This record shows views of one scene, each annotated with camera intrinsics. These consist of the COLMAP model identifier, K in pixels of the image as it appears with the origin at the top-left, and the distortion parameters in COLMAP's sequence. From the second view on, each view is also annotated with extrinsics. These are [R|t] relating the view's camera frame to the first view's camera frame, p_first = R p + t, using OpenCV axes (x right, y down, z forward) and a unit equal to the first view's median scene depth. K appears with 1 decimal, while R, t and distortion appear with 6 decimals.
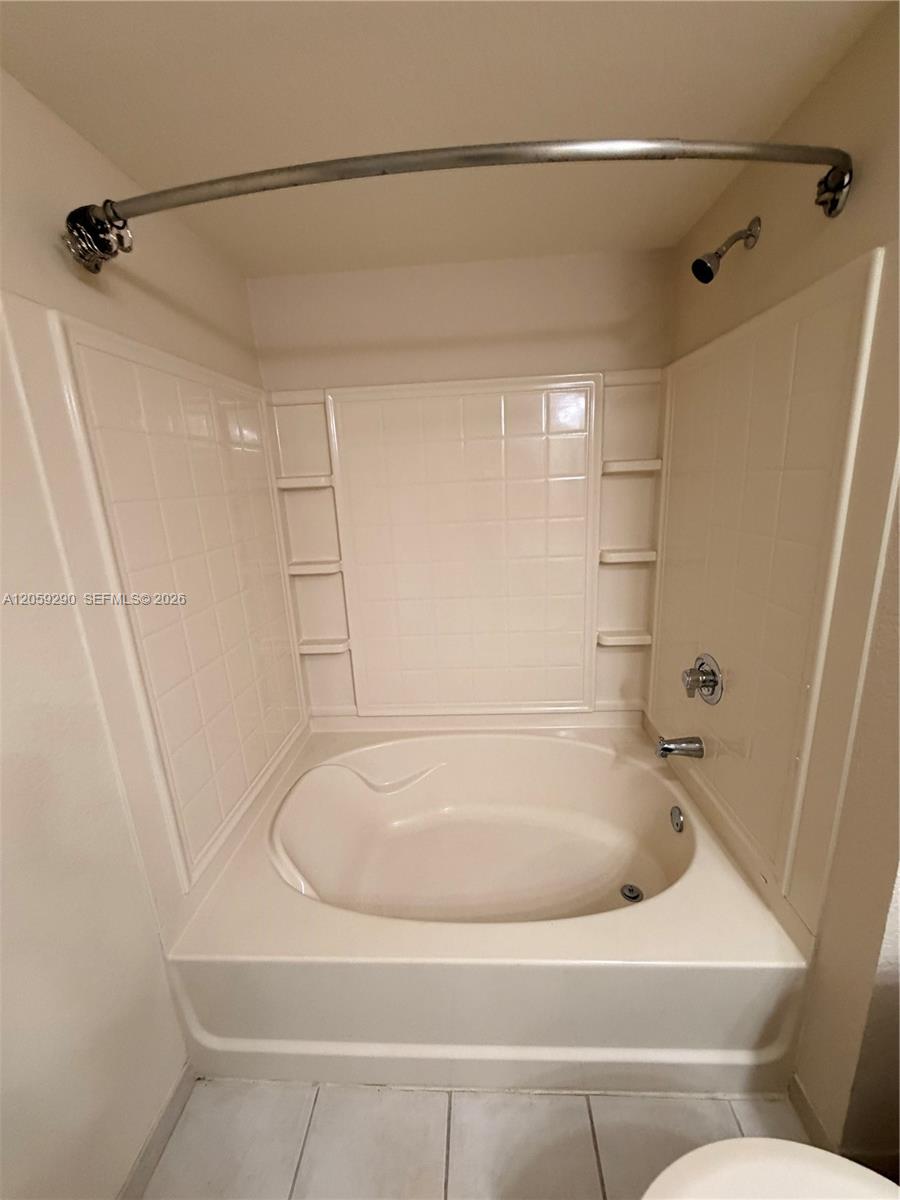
lens RADIAL K [[480.4, 0, 448.9], [0, 480.4, 596.4], [0, 0, 1]] dist [0.001423, 0.000042]
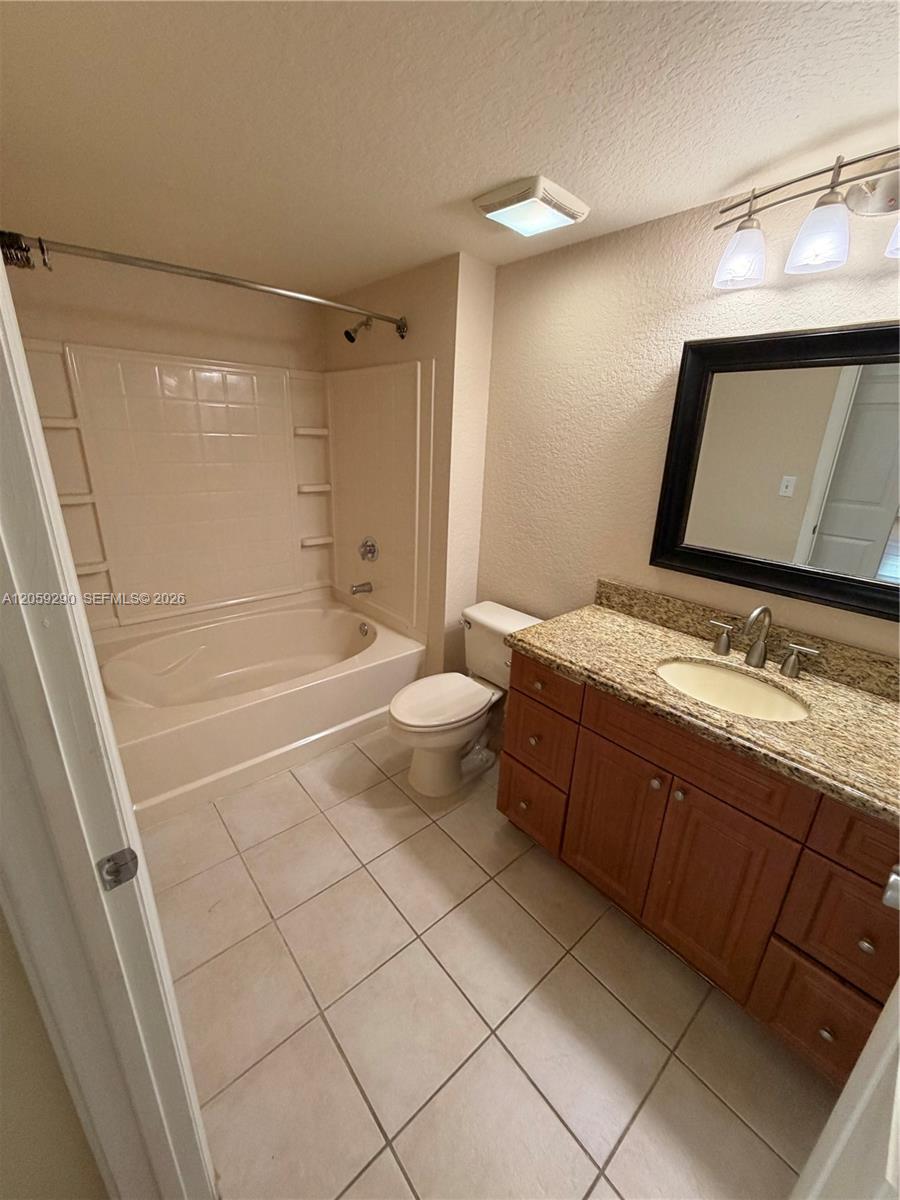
lens RADIAL K [[480.4, 0, 448.9], [0, 480.4, 596.4], [0, 0, 1]] dist [0.001423, 0.000042]
pose [[0.715911, -0.153667, 0.681071, -0.473246], [0.103290, 0.988055, 0.114358, 0.142527], [-0.690509, -0.011522, 0.723232, -0.501983]]
